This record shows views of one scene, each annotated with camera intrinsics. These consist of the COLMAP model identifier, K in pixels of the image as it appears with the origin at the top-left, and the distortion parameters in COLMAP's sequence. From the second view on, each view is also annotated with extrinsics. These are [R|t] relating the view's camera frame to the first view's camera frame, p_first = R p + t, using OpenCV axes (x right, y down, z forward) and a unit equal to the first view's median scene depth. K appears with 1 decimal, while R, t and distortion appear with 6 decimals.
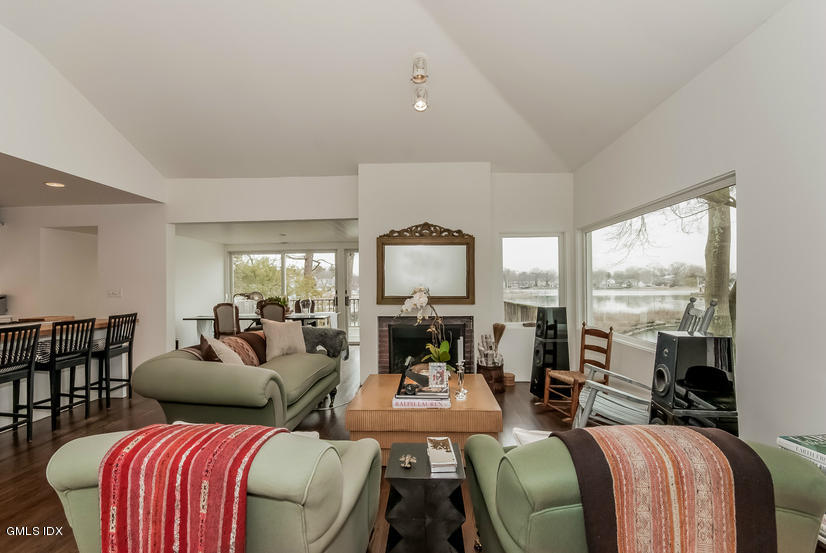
lens RADIAL K [[399.7, 0, 413.0], [0, 399.7, 276.5], [0, 0, 1]] dist [0.000003, -0.000051]
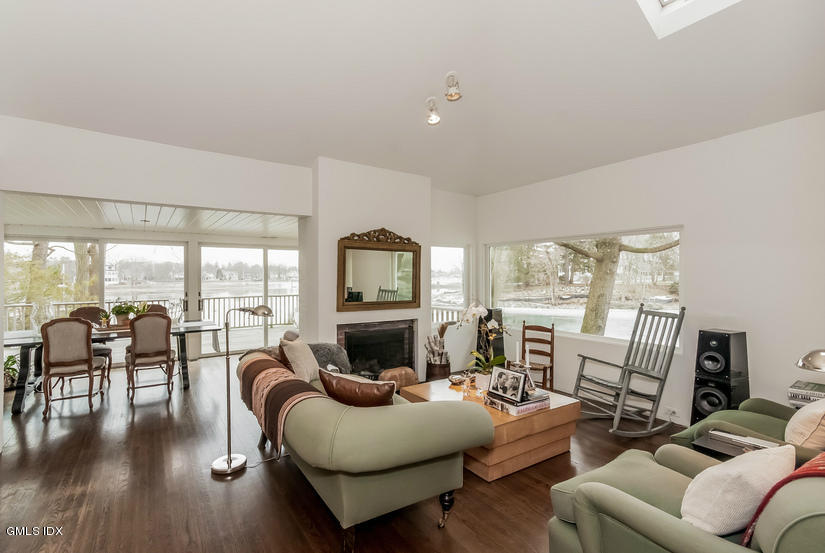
lens RADIAL K [[382.7, 0, 388.5], [0, 382.7, 274.3], [0, 0, 1]] dist [0.015114, -0.000049]
pose [[0.811878, 0.012054, 0.583703, -0.514544], [-0.020379, 0.999763, 0.007699, -0.026799], [-0.583472, -0.018146, 0.811931, 0.208923]]
